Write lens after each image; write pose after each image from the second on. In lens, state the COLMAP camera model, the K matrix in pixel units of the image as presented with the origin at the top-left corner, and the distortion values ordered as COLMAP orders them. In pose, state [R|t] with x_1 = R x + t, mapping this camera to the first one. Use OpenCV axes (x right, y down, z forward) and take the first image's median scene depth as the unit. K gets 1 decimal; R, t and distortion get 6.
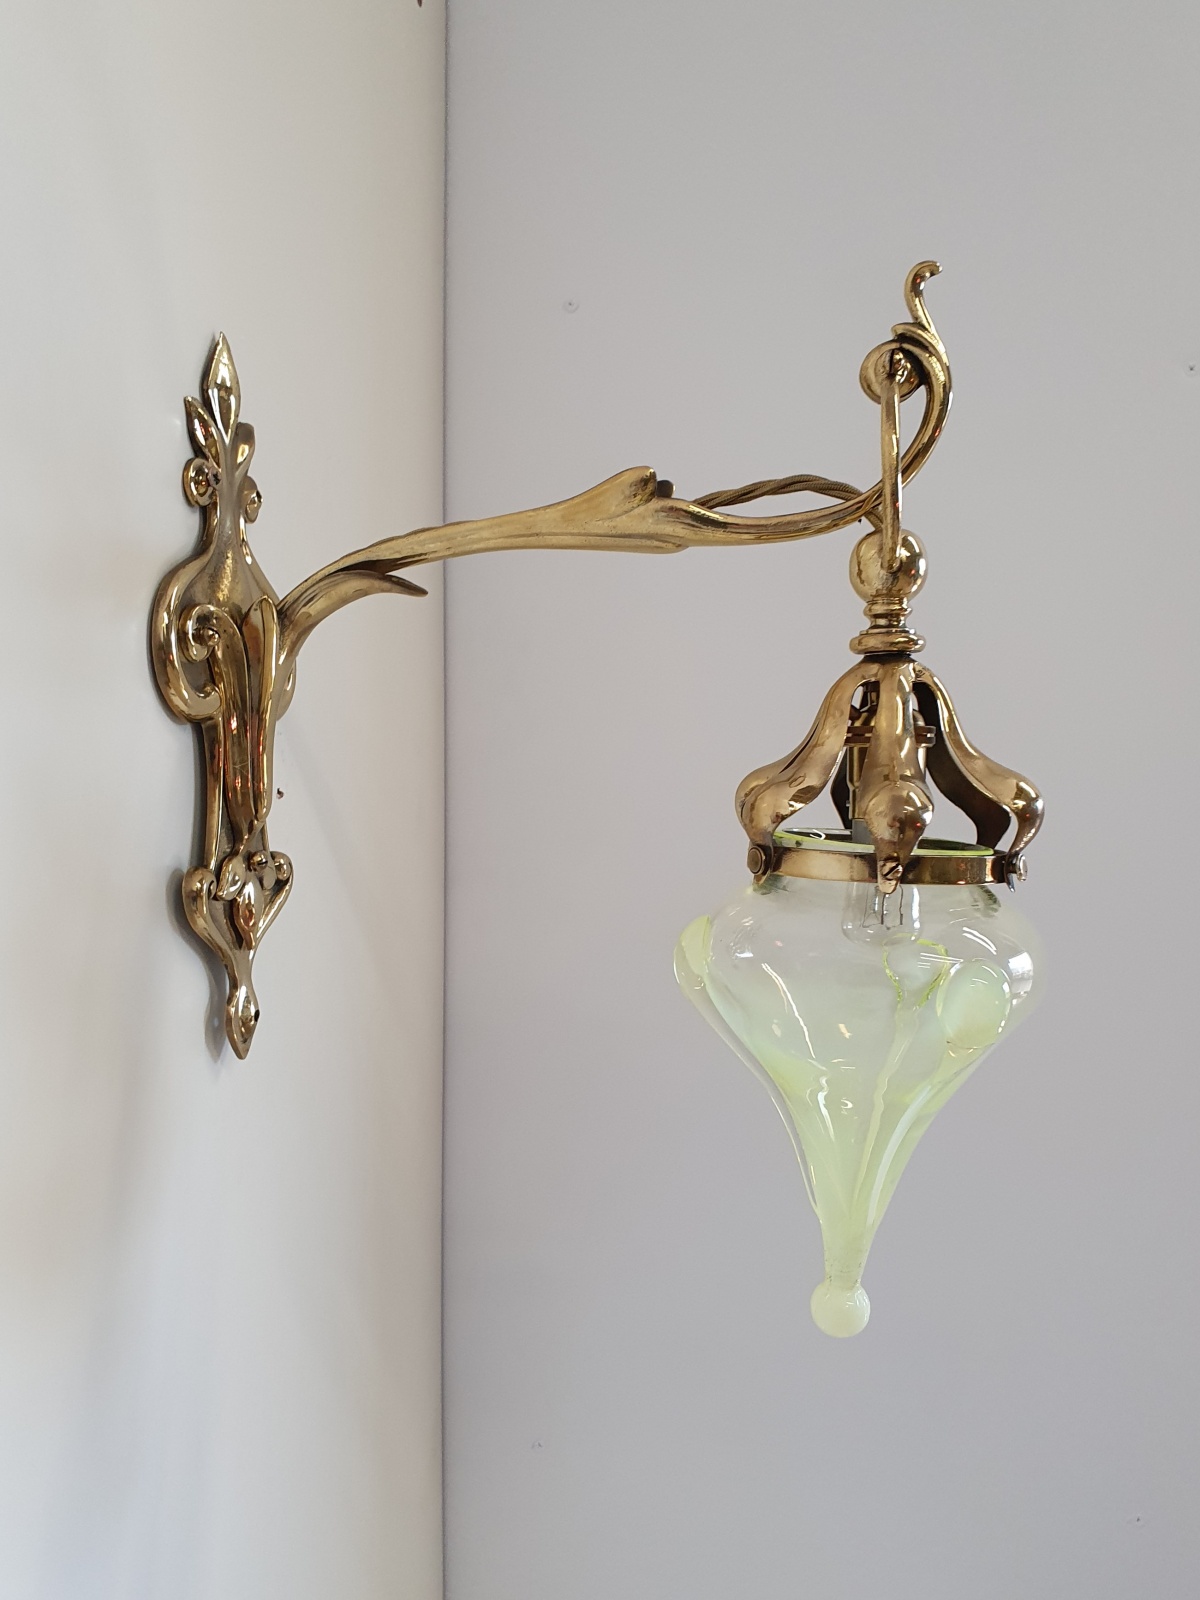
lens RADIAL K [[1384.1, 0, 598.8], [0, 1384.1, 836.8], [0, 0, 1]] dist [0.070167, 0.002158]
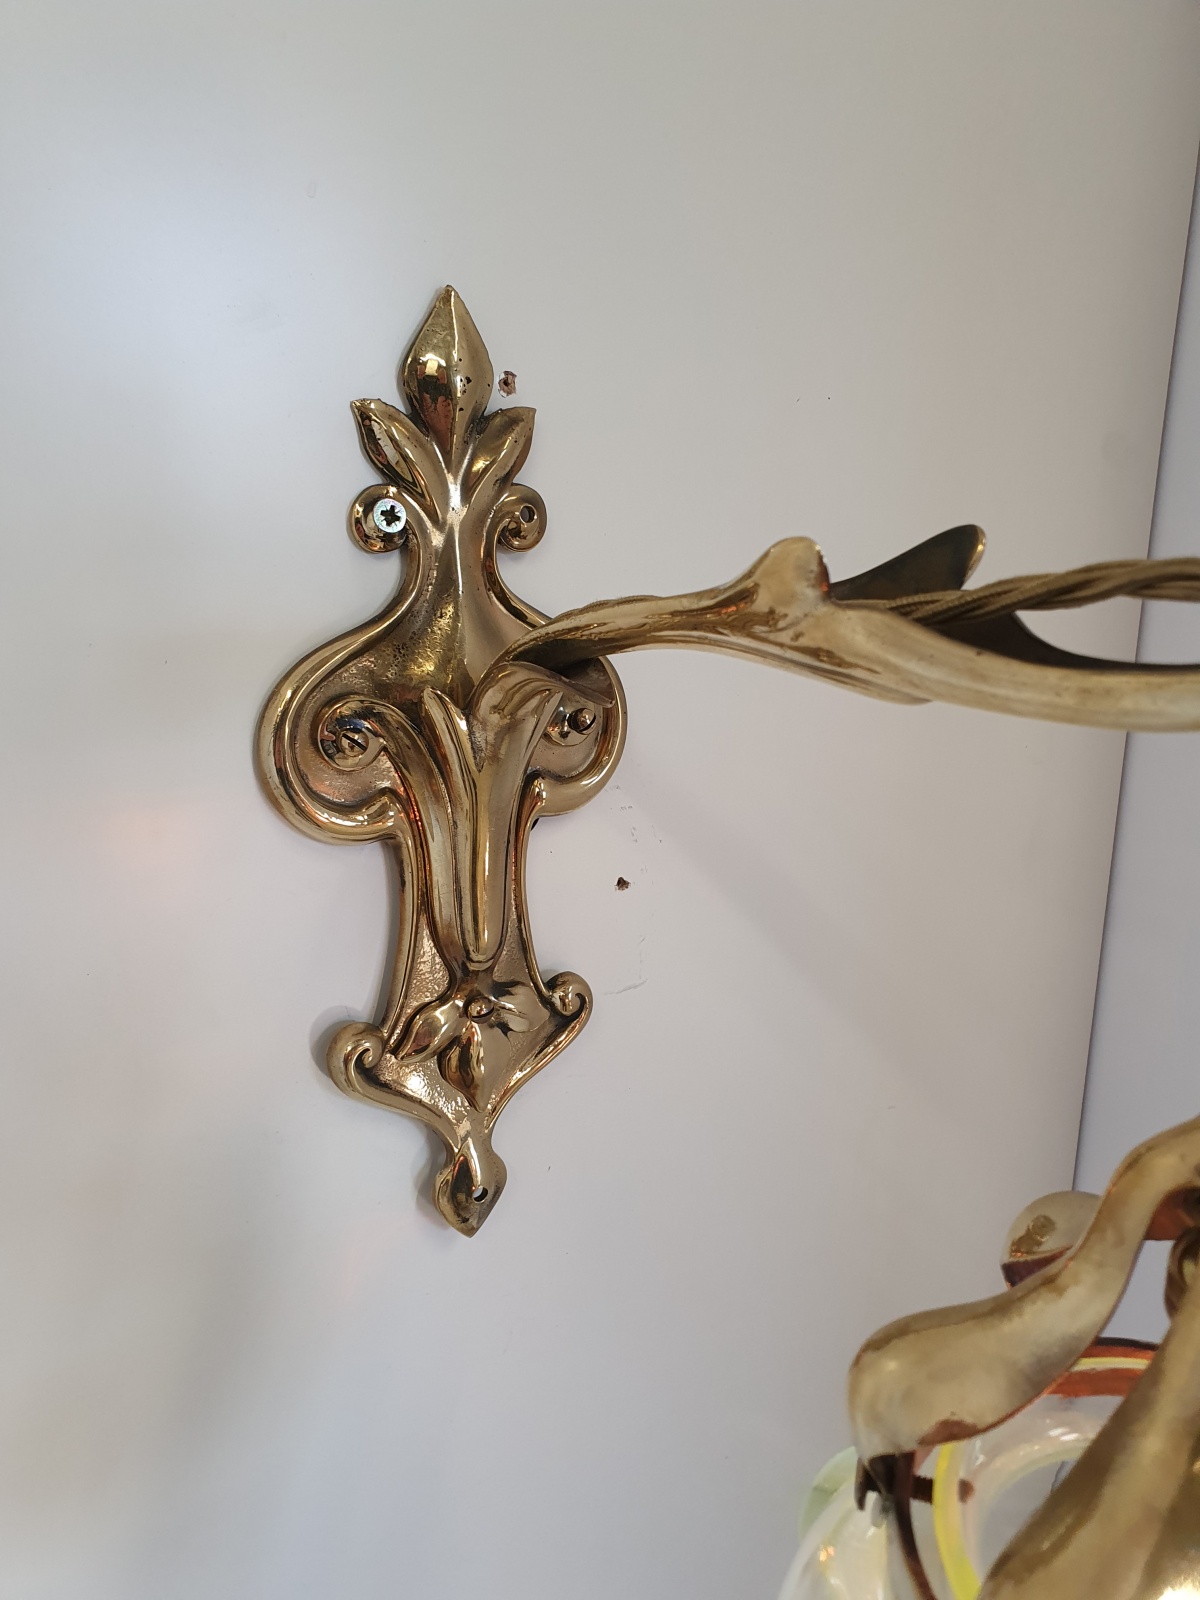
lens RADIAL K [[1230.6, 0, 600.0], [0, 1230.6, 800.0], [0, 0, 1]] dist [0.063169, -0.148246]
pose [[0.701546, 0.171928, -0.691574, 0.268359], [-0.059301, 0.981179, 0.183769, -0.243209], [0.710153, -0.087911, 0.698537, 0.642209]]
